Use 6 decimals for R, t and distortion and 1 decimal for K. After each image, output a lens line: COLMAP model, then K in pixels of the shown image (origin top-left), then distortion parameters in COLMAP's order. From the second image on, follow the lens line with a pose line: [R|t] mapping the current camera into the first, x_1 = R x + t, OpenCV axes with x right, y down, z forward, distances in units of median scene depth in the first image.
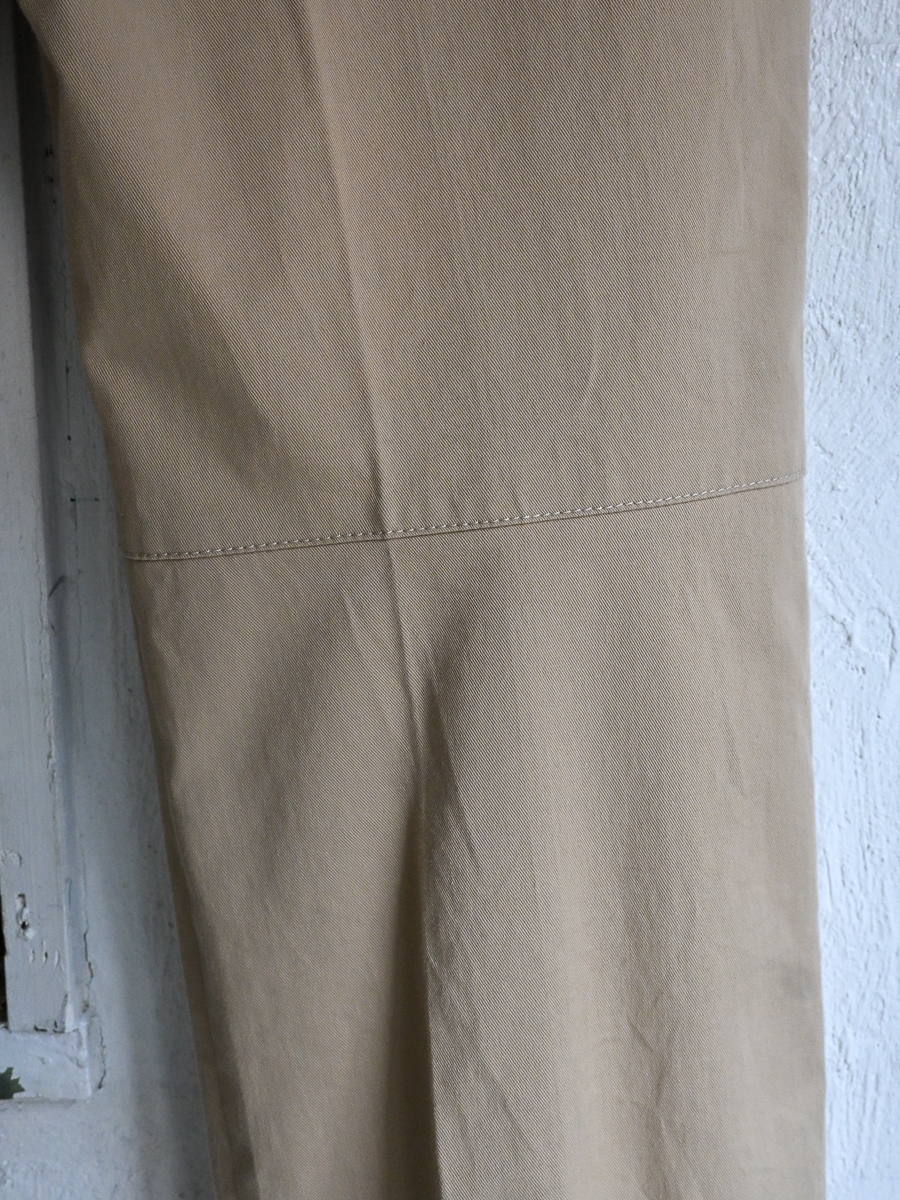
lens RADIAL K [[903.2, 0, 450.0], [0, 903.2, 600.0], [0, 0, 1]] dist [0.007264, 0.000900]
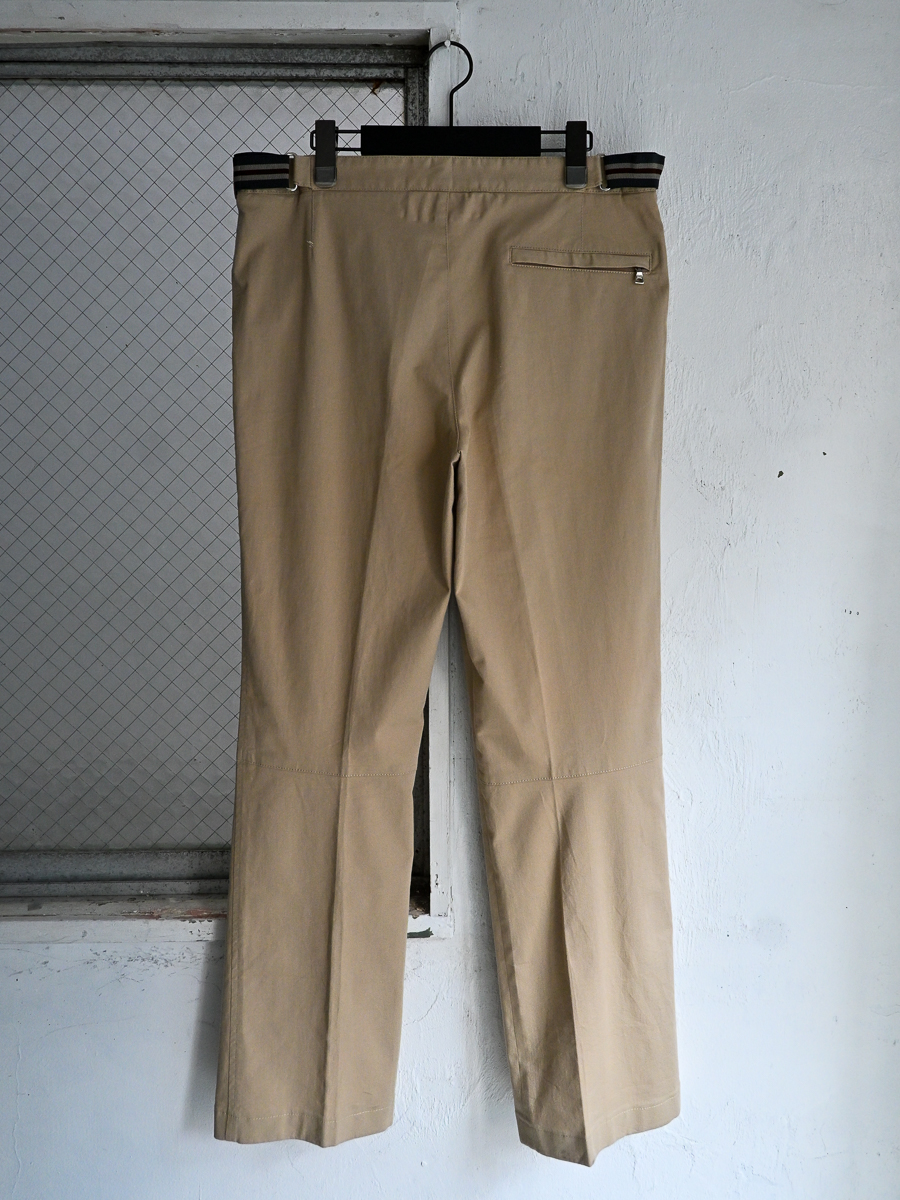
lens RADIAL K [[841.9, 0, 450.0], [0, 841.9, 600.0], [0, 0, 1]] dist [0.017888, 0.000003]
pose [[0.999840, 0.000881, 0.017841, -0.560093], [-0.000176, 0.999221, -0.039475, -0.677595], [-0.017861, 0.039465, 0.999061, -2.577082]]
